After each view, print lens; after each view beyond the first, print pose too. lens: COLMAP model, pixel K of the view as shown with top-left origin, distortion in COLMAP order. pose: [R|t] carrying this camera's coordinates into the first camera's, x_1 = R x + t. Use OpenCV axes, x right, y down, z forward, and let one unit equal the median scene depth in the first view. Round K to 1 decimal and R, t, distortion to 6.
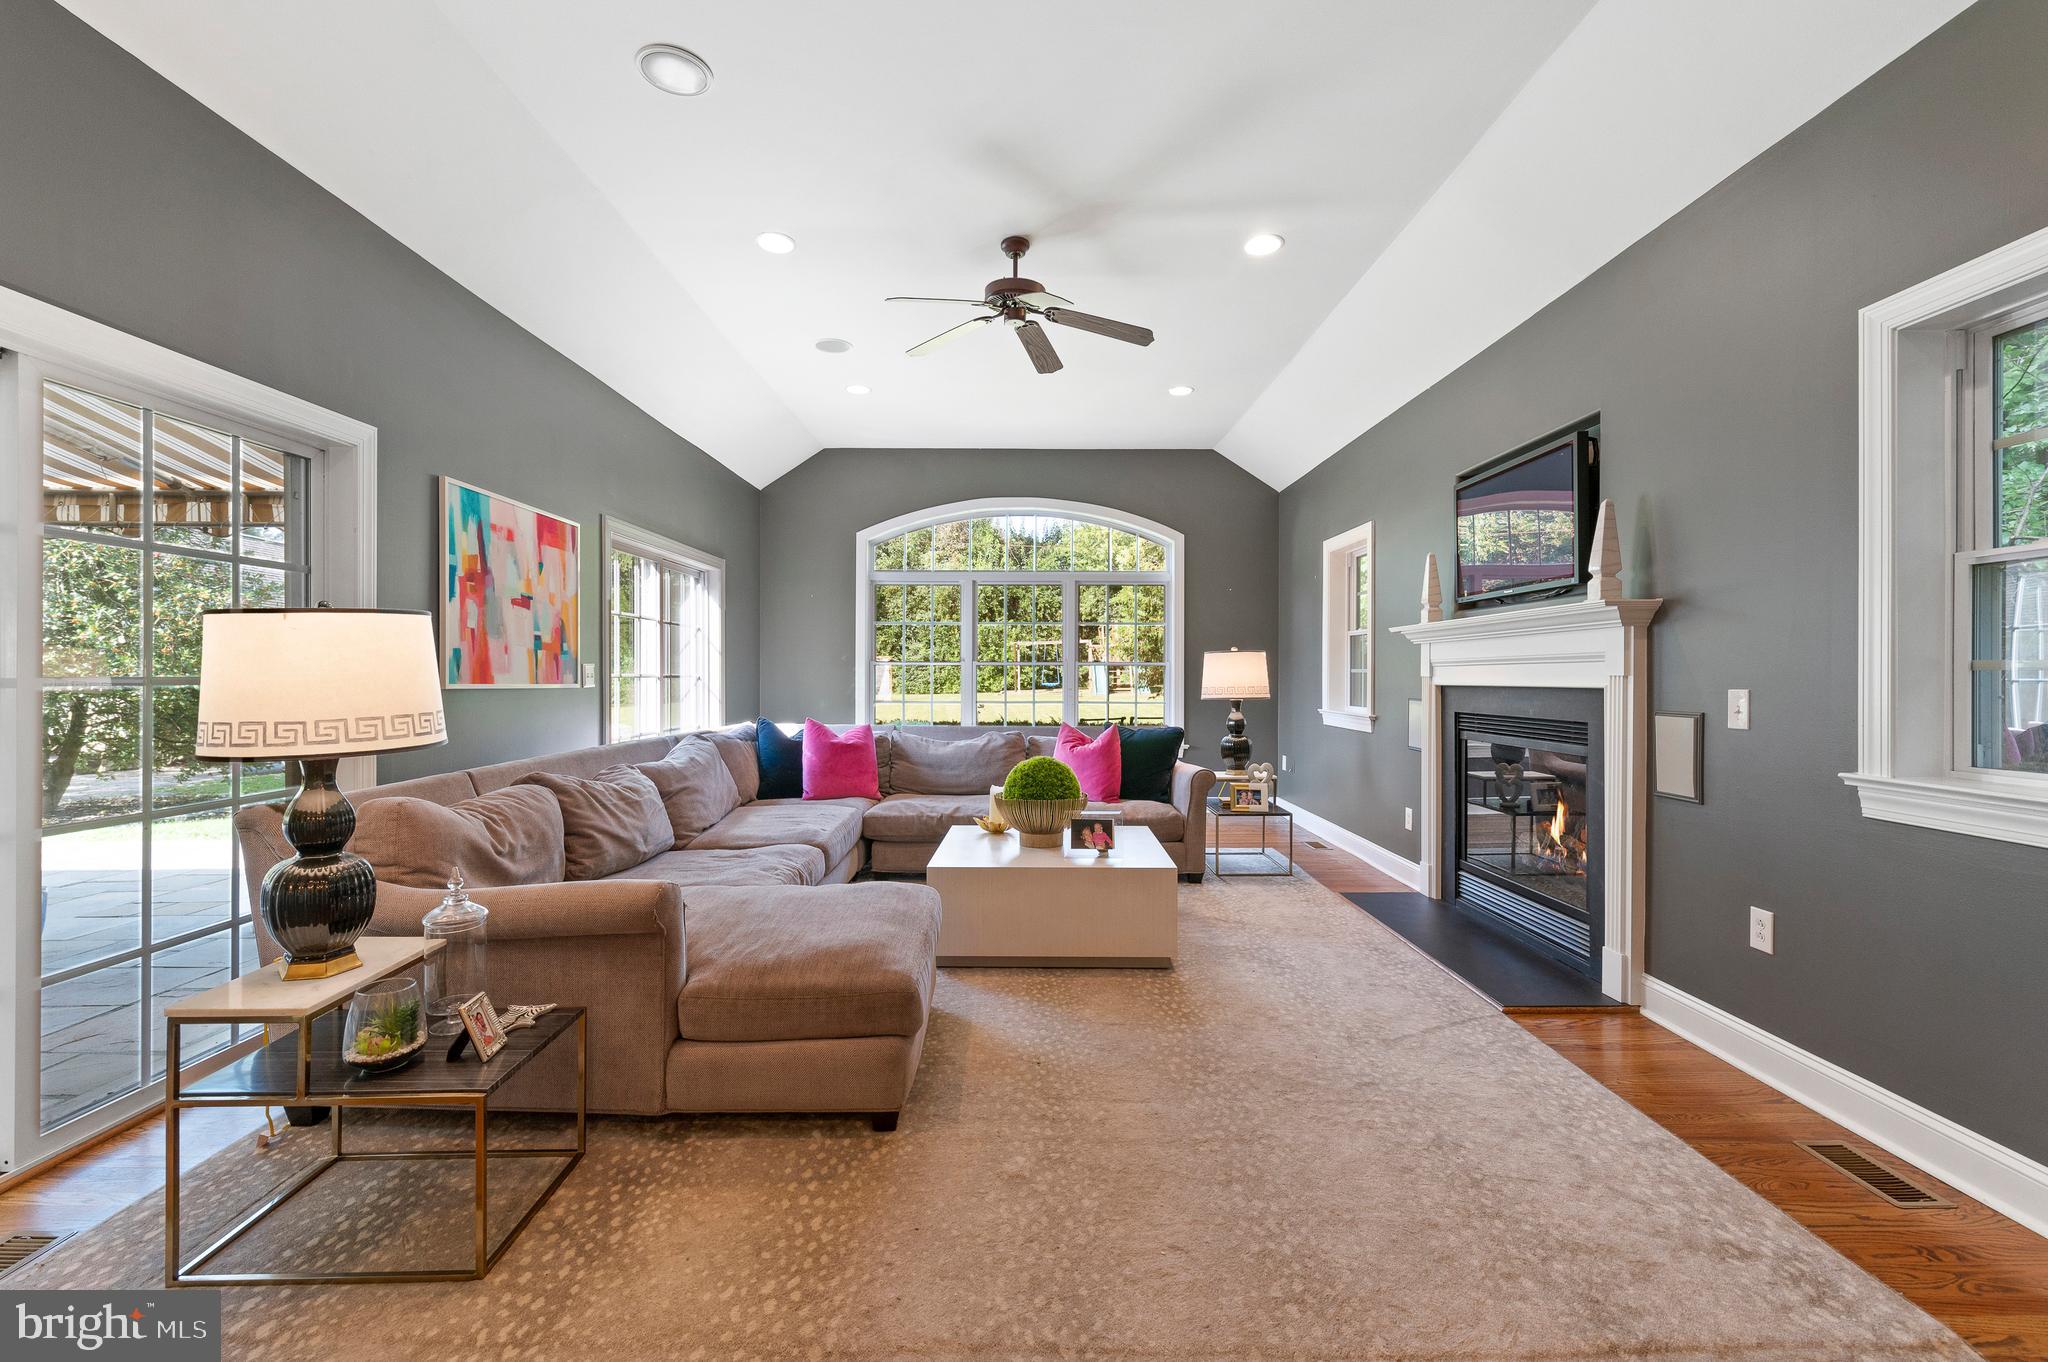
lens RADIAL K [[877.9, 0, 1028.6], [0, 877.9, 678.7], [0, 0, 1]] dist [0.001460, -0.000655]
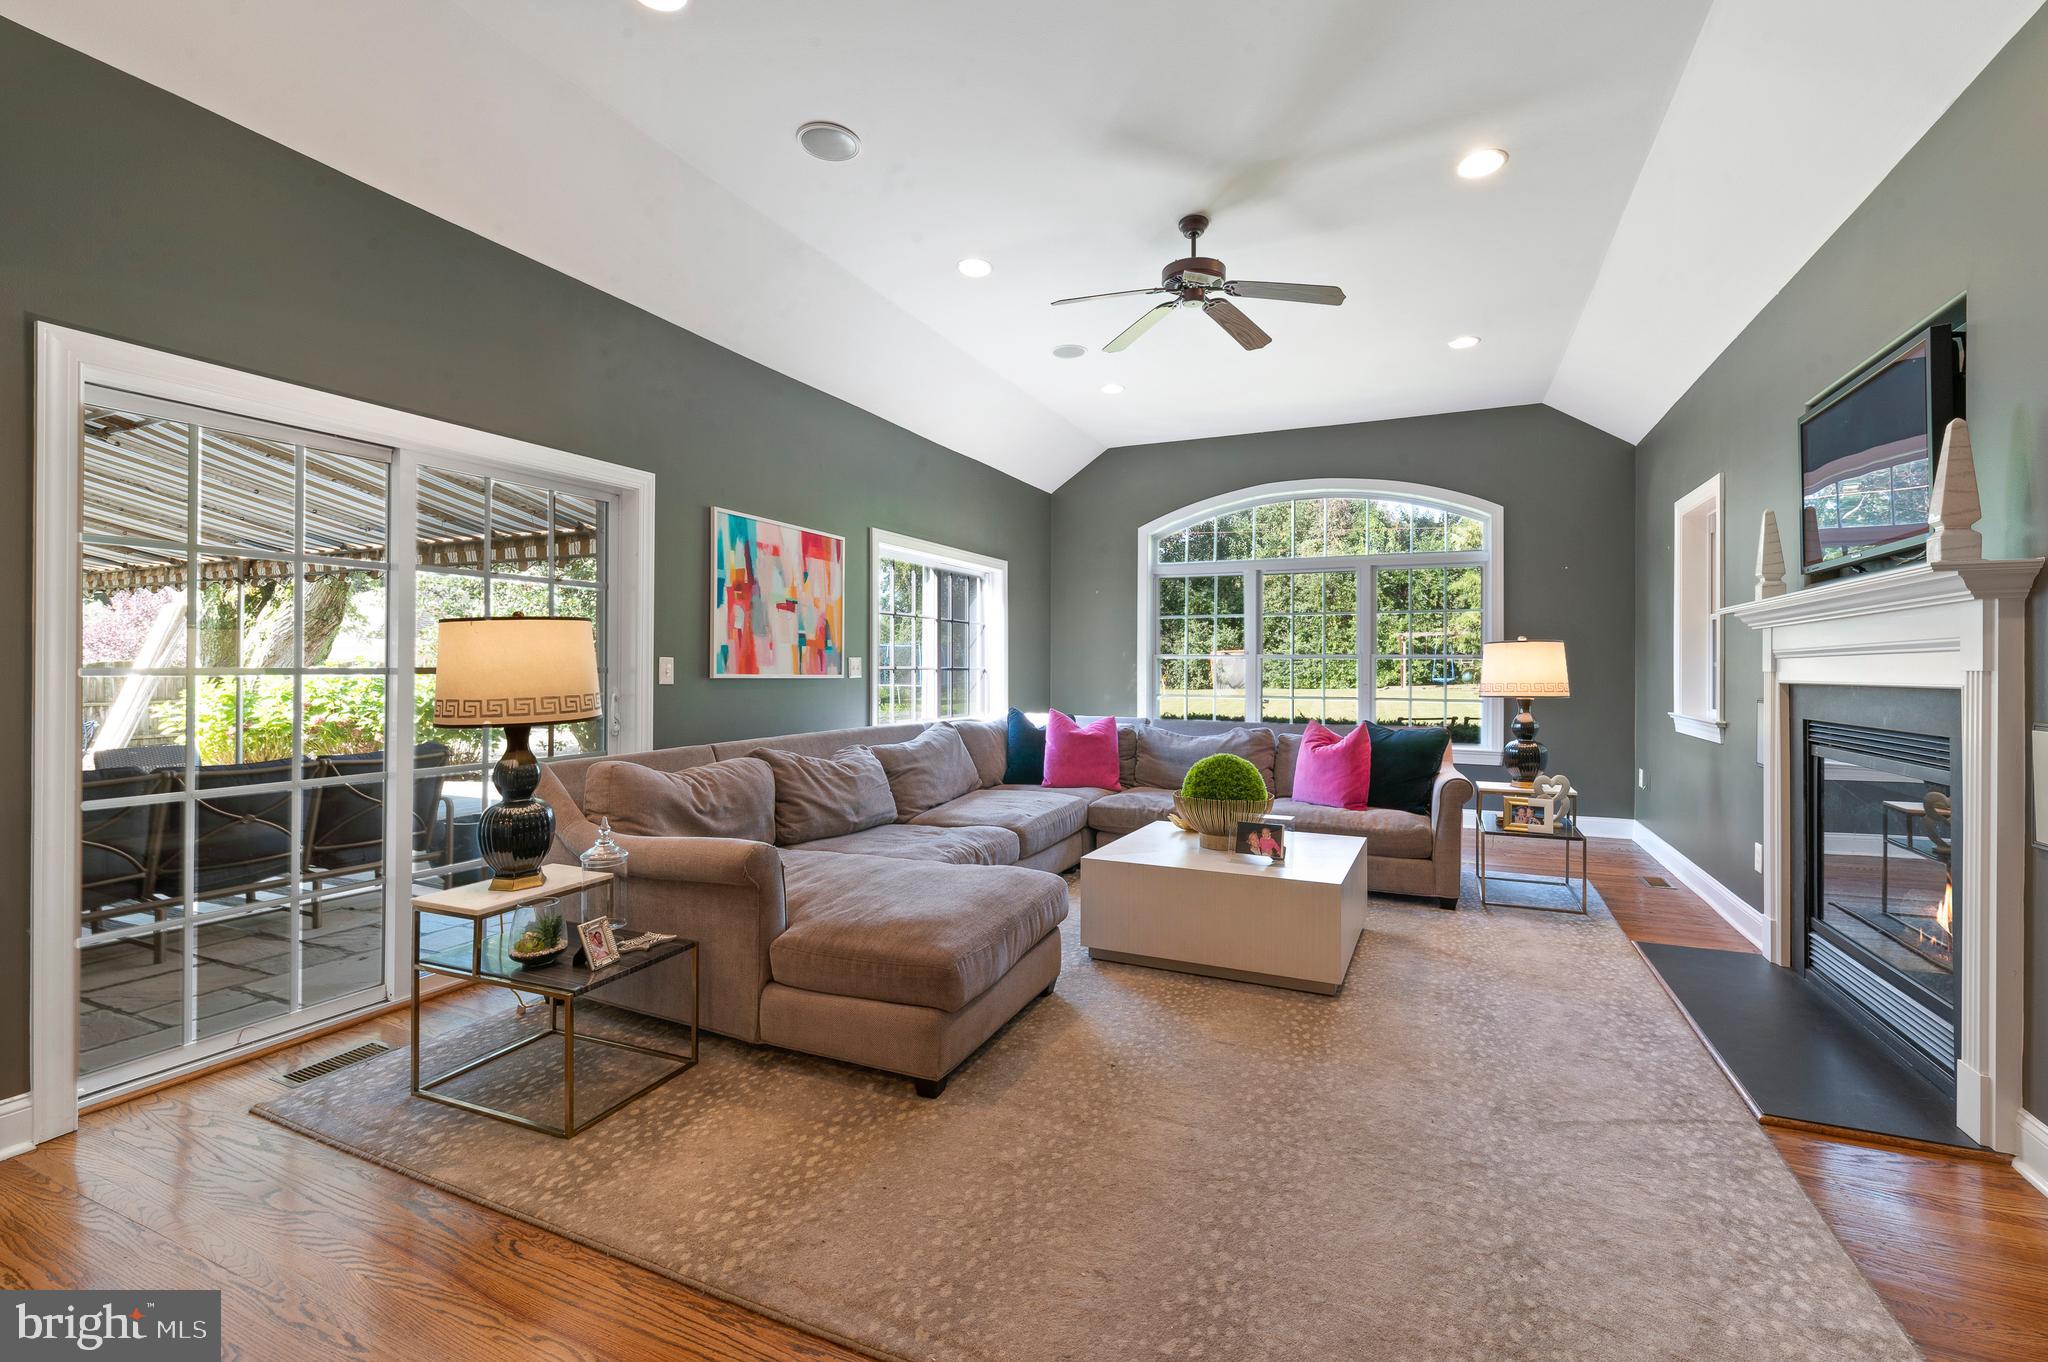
lens RADIAL K [[882.8, 0, 1037.4], [0, 882.8, 664.9], [0, 0, 1]] dist [0.002004, -0.000165]
pose [[0.910223, 0.000949, -0.414117, 0.246772], [-0.004563, 0.999960, -0.007736, 0.000573], [0.414093, 0.008931, 0.910191, 0.049952]]
